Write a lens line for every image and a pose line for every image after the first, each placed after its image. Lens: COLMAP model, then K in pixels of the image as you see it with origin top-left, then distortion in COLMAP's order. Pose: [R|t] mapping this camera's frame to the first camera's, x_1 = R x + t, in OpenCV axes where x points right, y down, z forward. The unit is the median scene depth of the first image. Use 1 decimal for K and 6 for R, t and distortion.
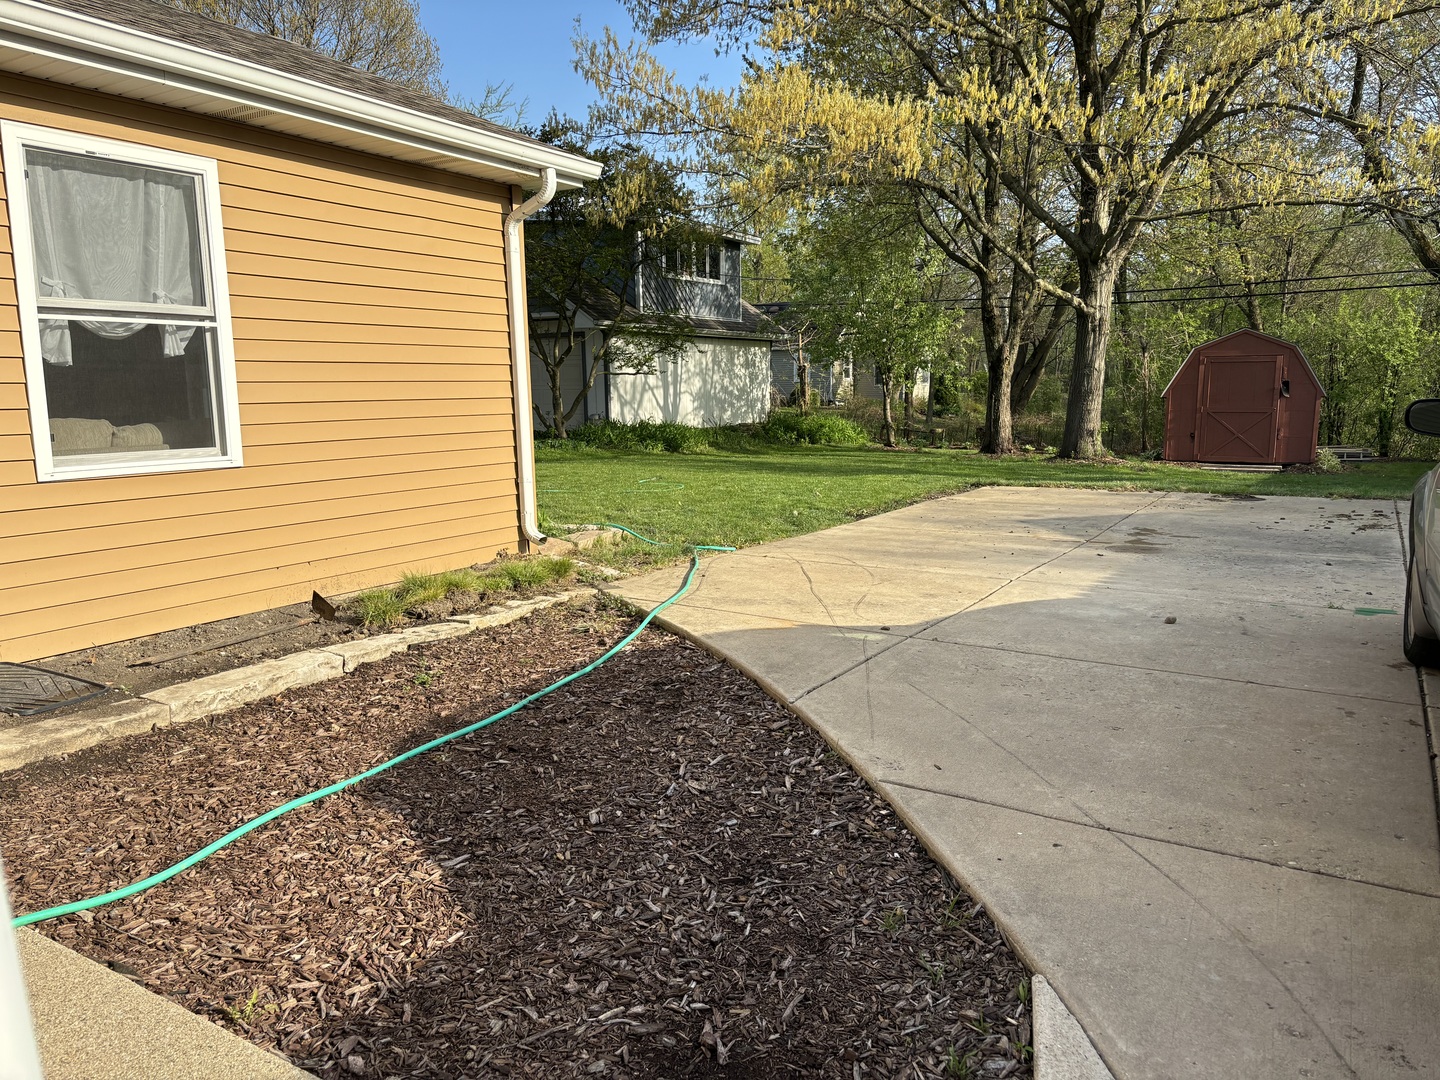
lens RADIAL K [[1093.1, 0, 714.3], [0, 1093.1, 542.5], [0, 0, 1]] dist [0.048491, -0.037016]
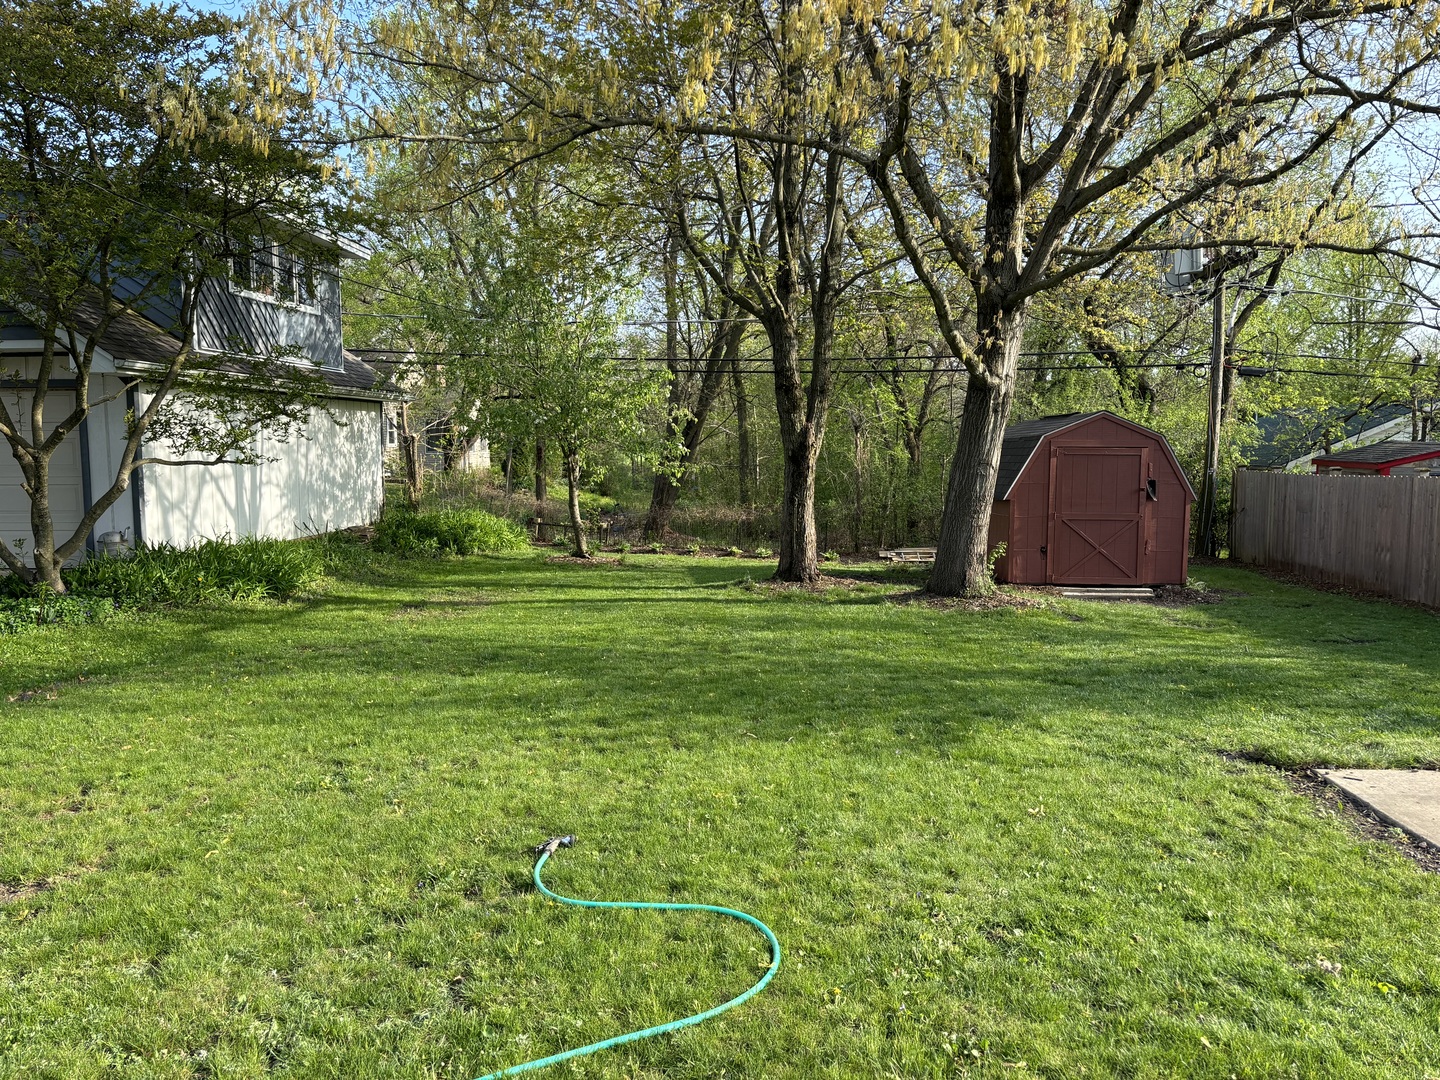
lens RADIAL K [[1093.1, 0, 729.9], [0, 1093.1, 540.0], [0, 0, 1]] dist [0.048491, -0.037016]
pose [[0.892177, -0.027863, 0.450826, -0.078424], [0.052316, 0.997753, -0.041867, -0.069880], [-0.448647, 0.060938, 0.891629, 0.356049]]
